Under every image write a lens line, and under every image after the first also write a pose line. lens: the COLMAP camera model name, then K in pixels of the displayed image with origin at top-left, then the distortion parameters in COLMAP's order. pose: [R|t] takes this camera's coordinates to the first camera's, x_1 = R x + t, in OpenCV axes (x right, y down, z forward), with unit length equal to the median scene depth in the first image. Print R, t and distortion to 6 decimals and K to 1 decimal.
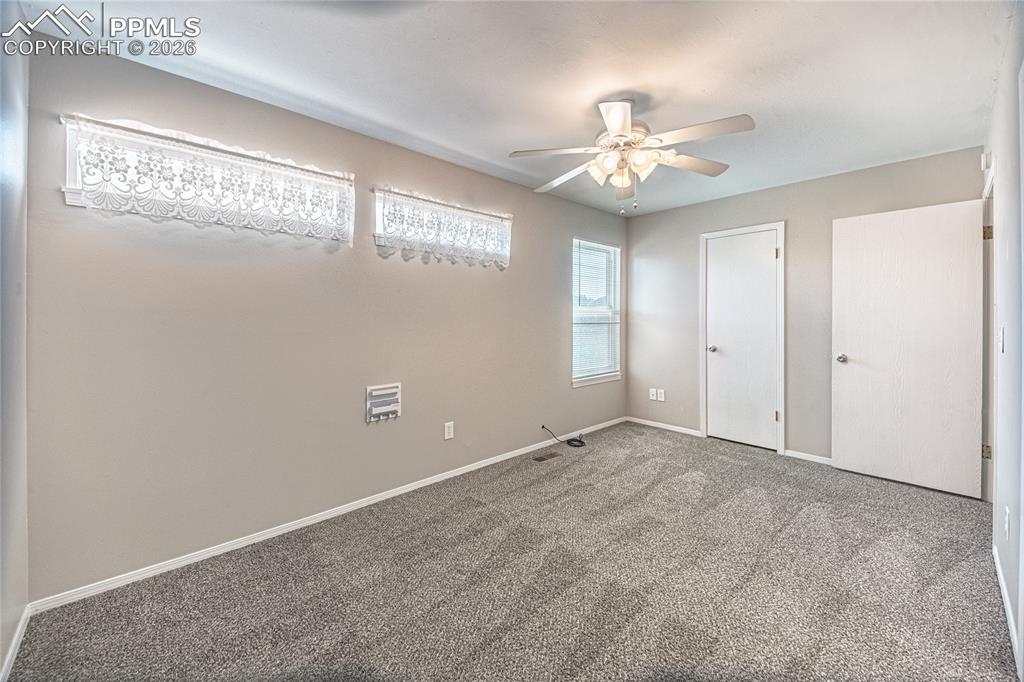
lens RADIAL K [[400.1, 0, 516.1], [0, 400.1, 333.0], [0, 0, 1]] dist [0.048598, -0.022544]
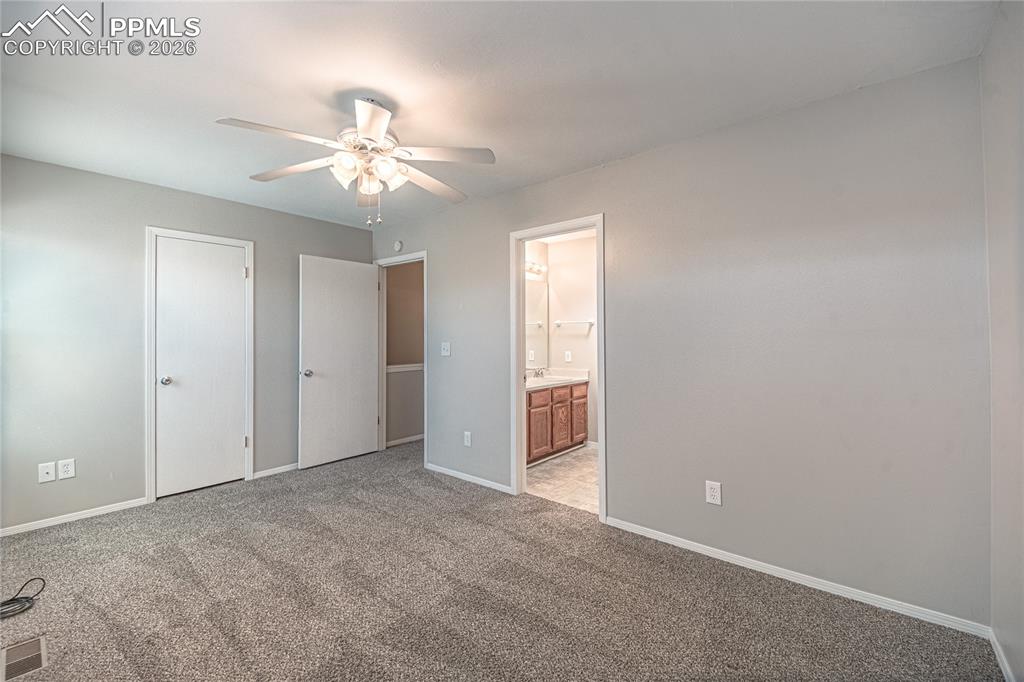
lens RADIAL K [[422.9, 0, 514.7], [0, 422.9, 336.2], [0, 0, 1]] dist [0.015912, -0.014796]
pose [[-0.131168, 0.002270, 0.991358, -0.513020], [0.044766, 0.998991, 0.003635, -0.023787], [-0.990349, 0.044856, -0.131137, 0.578599]]
